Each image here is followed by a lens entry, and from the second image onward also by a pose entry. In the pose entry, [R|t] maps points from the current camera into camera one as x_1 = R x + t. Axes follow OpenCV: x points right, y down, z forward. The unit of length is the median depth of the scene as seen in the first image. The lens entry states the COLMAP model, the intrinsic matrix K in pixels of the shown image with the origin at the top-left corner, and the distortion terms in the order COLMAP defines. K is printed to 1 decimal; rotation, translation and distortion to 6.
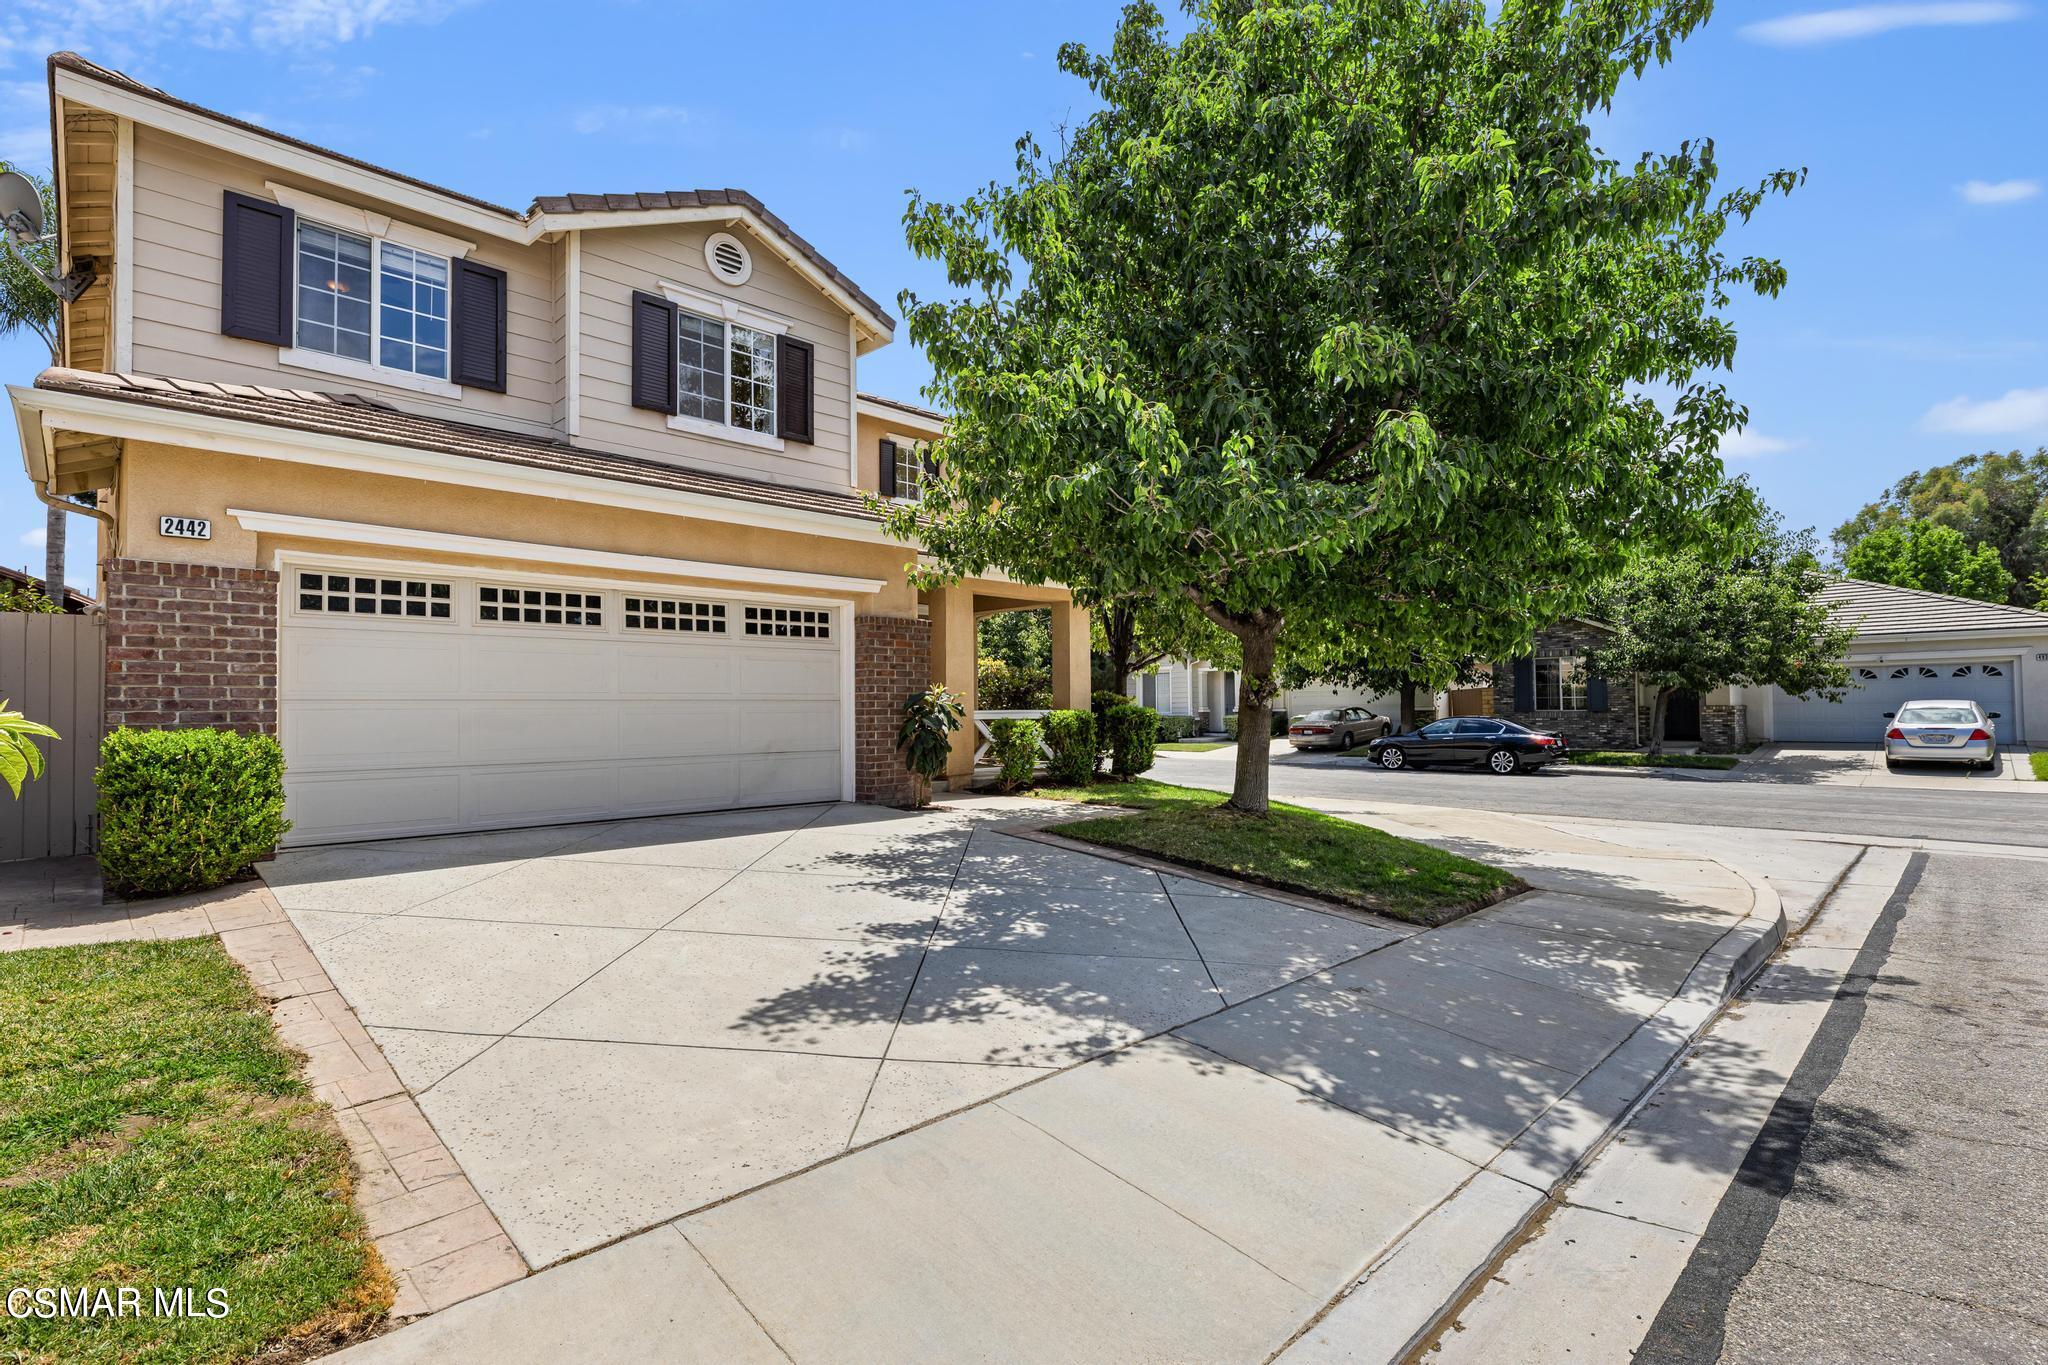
lens RADIAL K [[969.3, 0, 1024.0], [0, 969.3, 682.5], [0, 0, 1]] dist [0.003176, -0.000306]
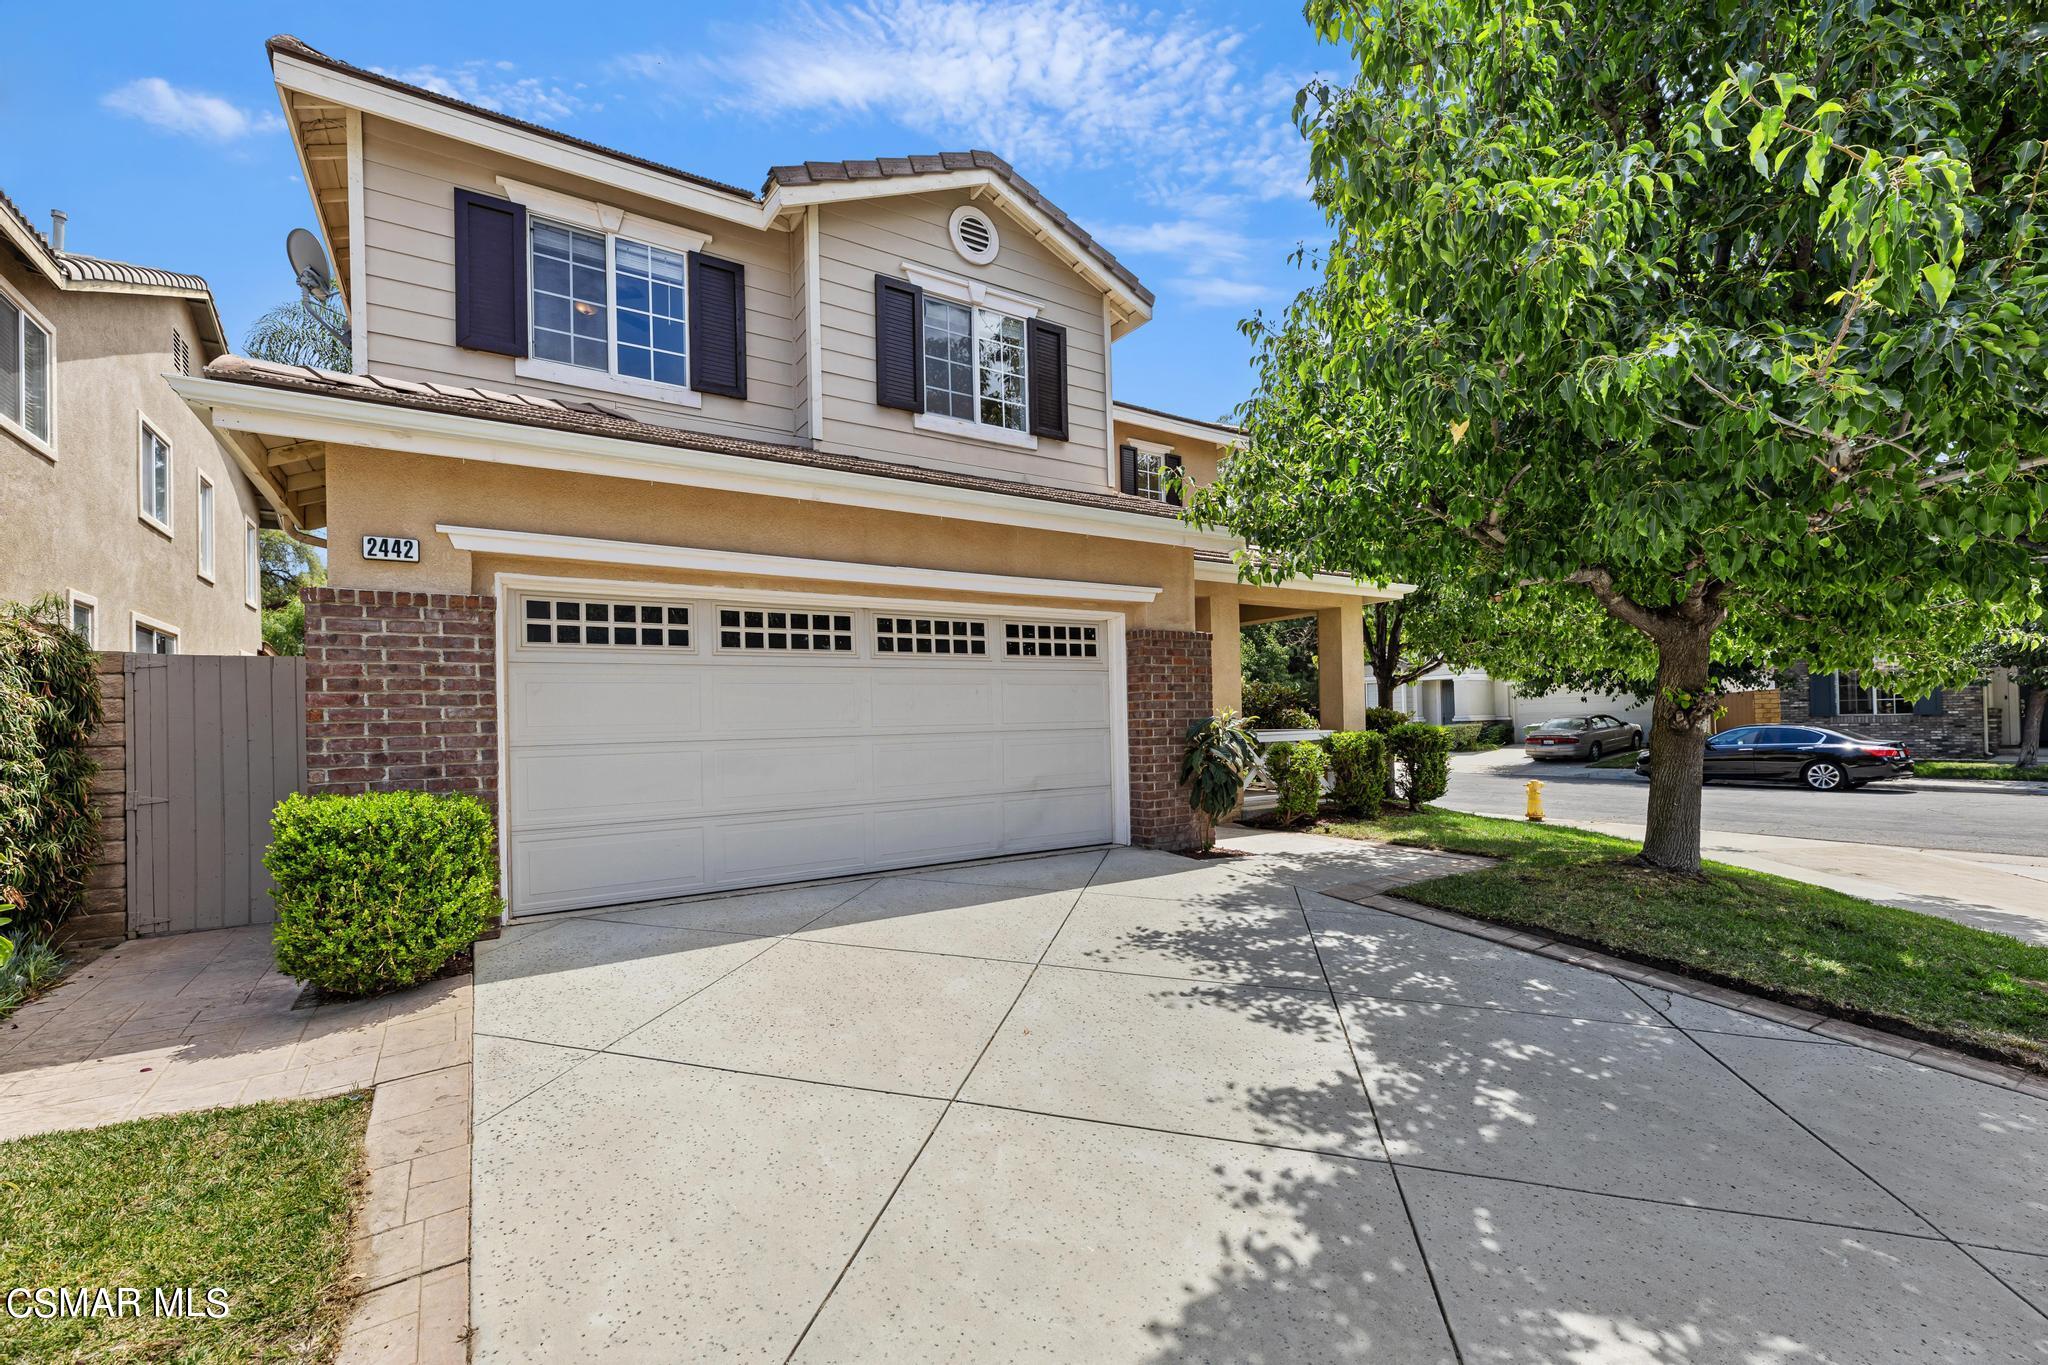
lens RADIAL K [[852.9, 0, 1029.7], [0, 852.9, 708.7], [0, 0, 1]] dist [-0.001058, 0.000027]
pose [[0.979266, -0.019934, -0.201596, -0.120244], [0.022961, 0.999656, 0.012687, -0.011786], [0.201274, -0.017053, 0.979387, 0.268887]]
